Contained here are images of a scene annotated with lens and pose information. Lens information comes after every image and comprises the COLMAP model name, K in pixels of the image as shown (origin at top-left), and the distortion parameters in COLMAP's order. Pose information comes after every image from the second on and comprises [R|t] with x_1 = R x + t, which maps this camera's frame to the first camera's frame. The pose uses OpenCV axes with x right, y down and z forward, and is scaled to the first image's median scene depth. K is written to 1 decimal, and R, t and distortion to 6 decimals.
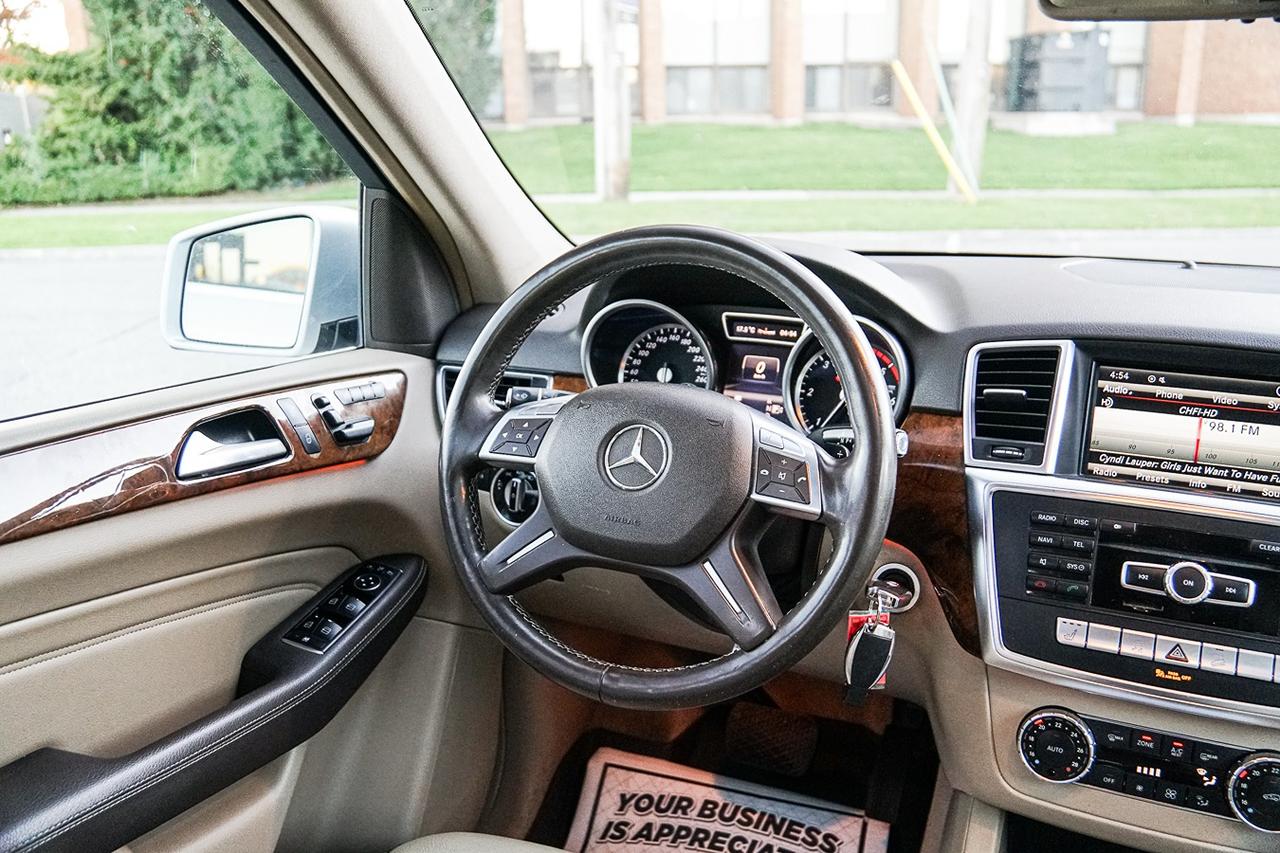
lens RADIAL K [[1056.7, 0, 632.0], [0, 1056.7, 423.1], [0, 0, 1]] dist [-0.109050, 0.091985]
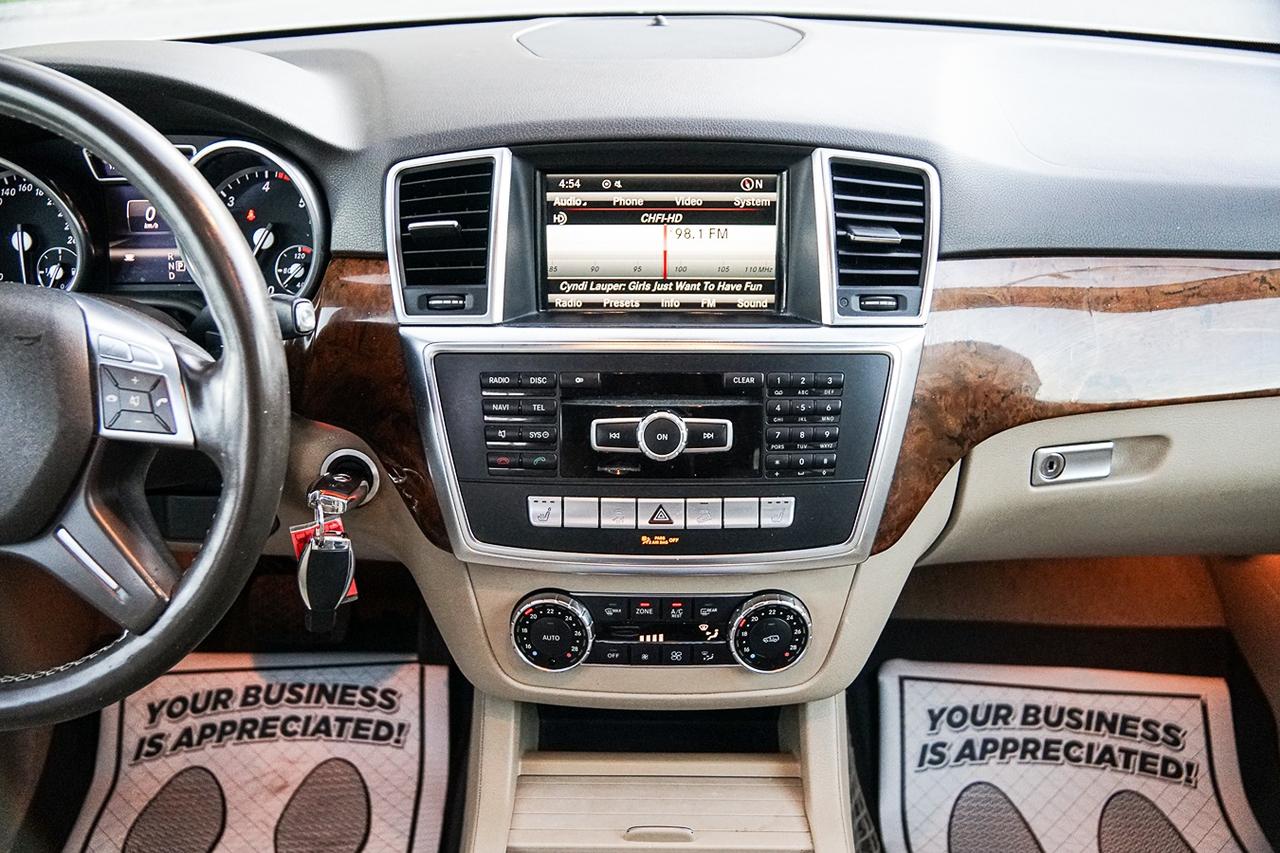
lens RADIAL K [[1056.7, 0, 630.2], [0, 1056.7, 431.1], [0, 0, 1]] dist [-0.109050, 0.091985]
pose [[0.914729, -0.207664, 0.346622, 0.147679], [0.119419, 0.958448, 0.259070, -0.054226], [-0.386019, -0.195585, 0.901519, 0.154061]]
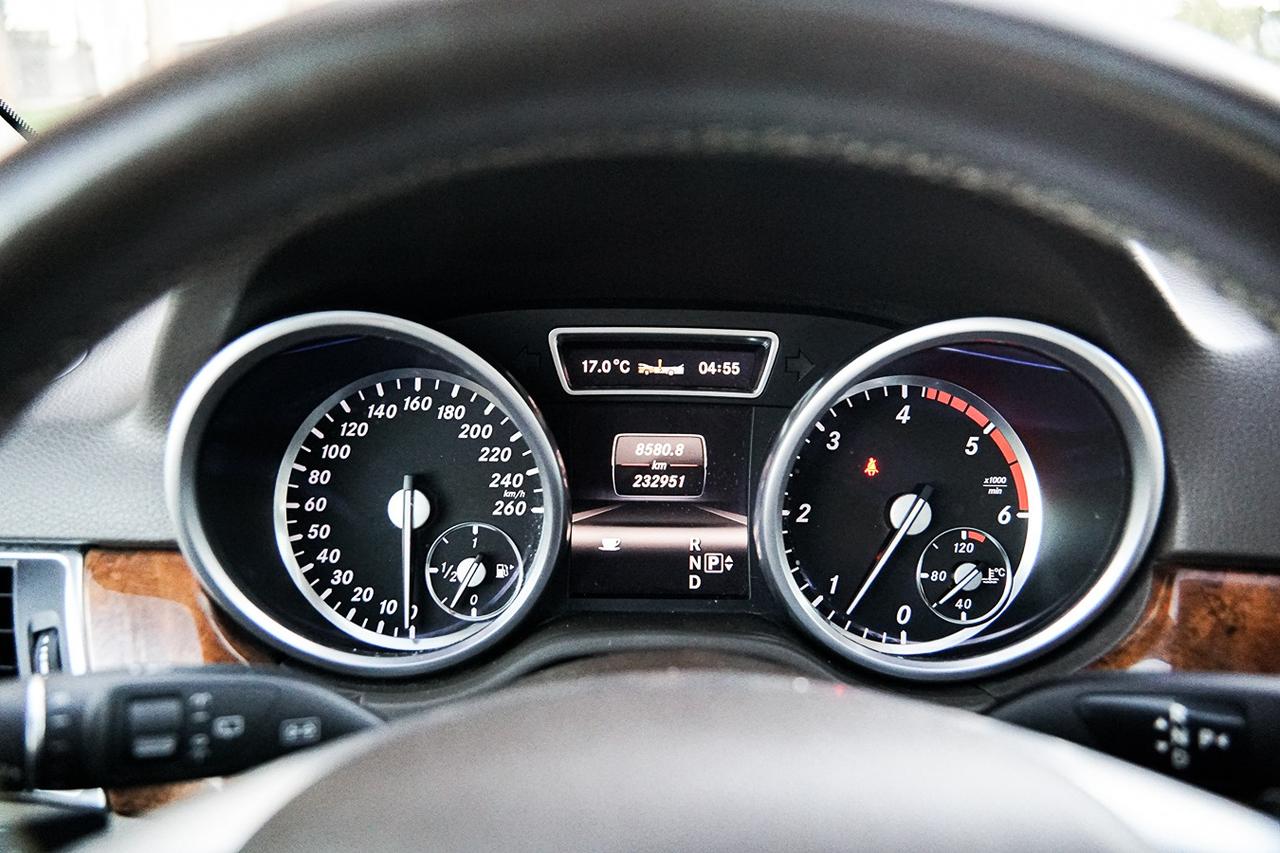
lens RADIAL K [[1026.3, 0, 634.4], [0, 1026.3, 436.5], [0, 0, 1]] dist [-0.084118, 0.013407]
pose [[0.905081, -0.117180, 0.408775, -0.041666], [0.105654, 0.993107, 0.050754, -0.081797], [-0.411904, -0.002748, 0.911223, 0.652278]]
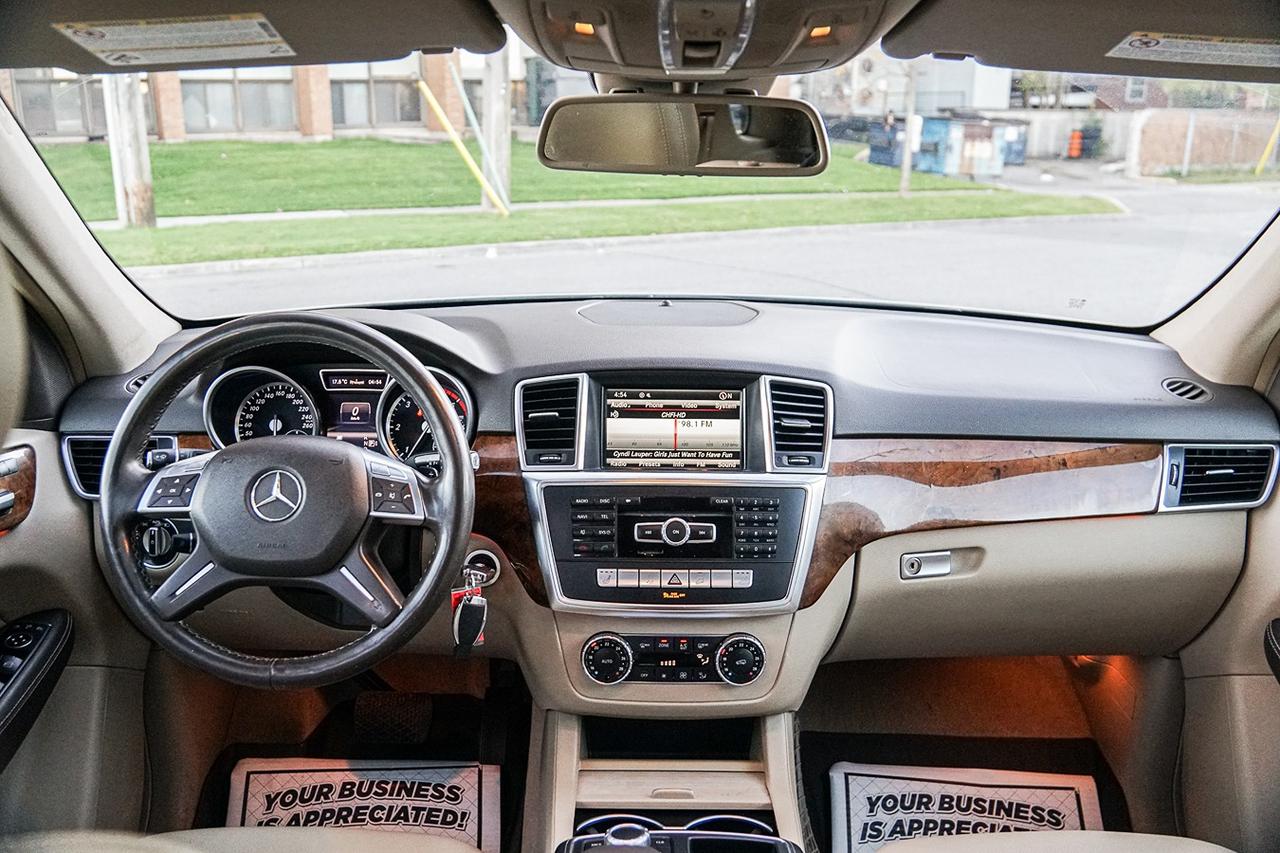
lens RADIAL K [[1056.7, 0, 636.9], [0, 1056.7, 428.6], [0, 0, 1]] dist [-0.109050, 0.091985]
pose [[0.908223, -0.105829, 0.404884, -0.079077], [0.108023, 0.993994, 0.017497, -0.018234], [-0.404304, 0.027845, 0.914201, -0.262162]]
